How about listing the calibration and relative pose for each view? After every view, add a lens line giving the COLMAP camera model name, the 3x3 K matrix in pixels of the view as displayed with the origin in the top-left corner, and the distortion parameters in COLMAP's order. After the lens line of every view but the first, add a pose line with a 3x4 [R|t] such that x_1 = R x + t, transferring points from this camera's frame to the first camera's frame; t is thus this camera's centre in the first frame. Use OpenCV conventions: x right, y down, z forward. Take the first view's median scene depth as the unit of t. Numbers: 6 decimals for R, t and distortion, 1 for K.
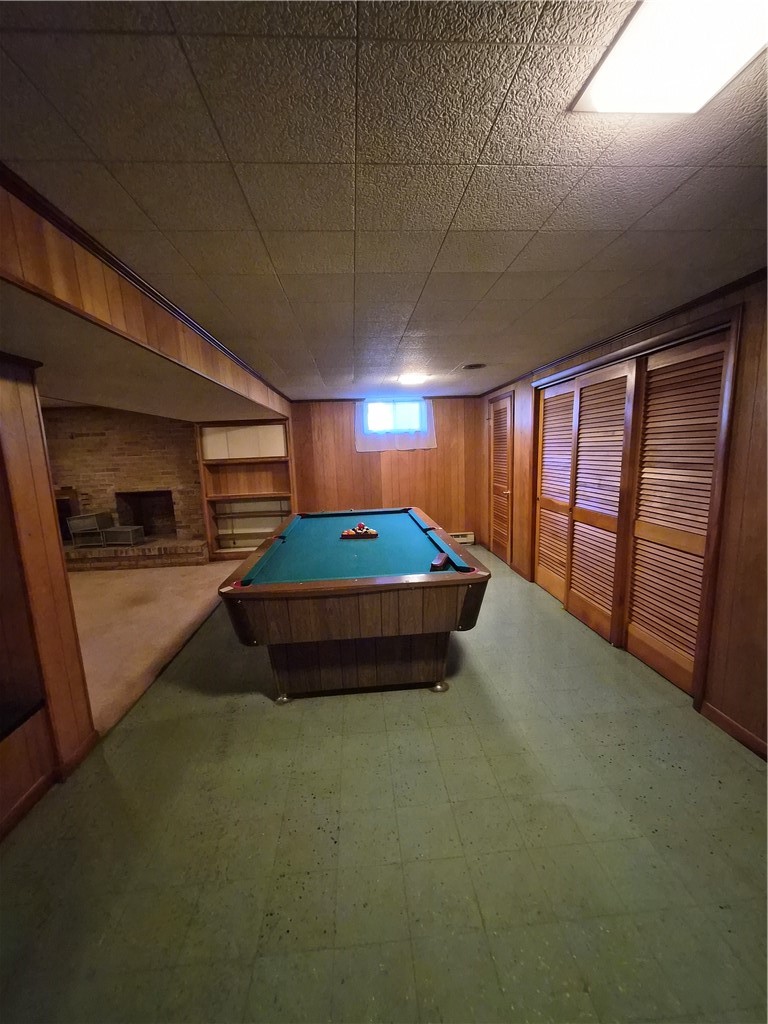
lens RADIAL K [[407.7, 0, 383.4], [0, 407.7, 514.1], [0, 0, 1]] dist [0.001037, -0.000069]
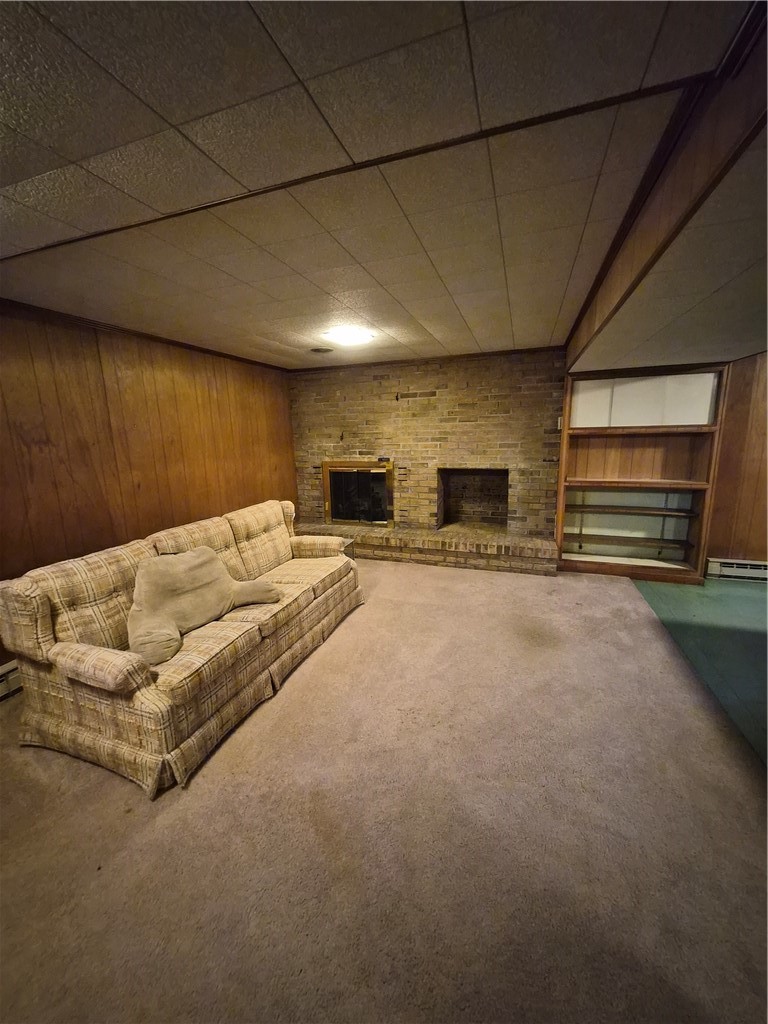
lens RADIAL K [[407.7, 0, 382.1], [0, 407.7, 512.7], [0, 0, 1]] dist [0.001037, -0.000069]
pose [[0.917644, 0.096229, -0.385577, -0.442456], [-0.076148, 0.994839, 0.067056, -0.010810], [0.390040, -0.032173, 0.920236, 0.218362]]
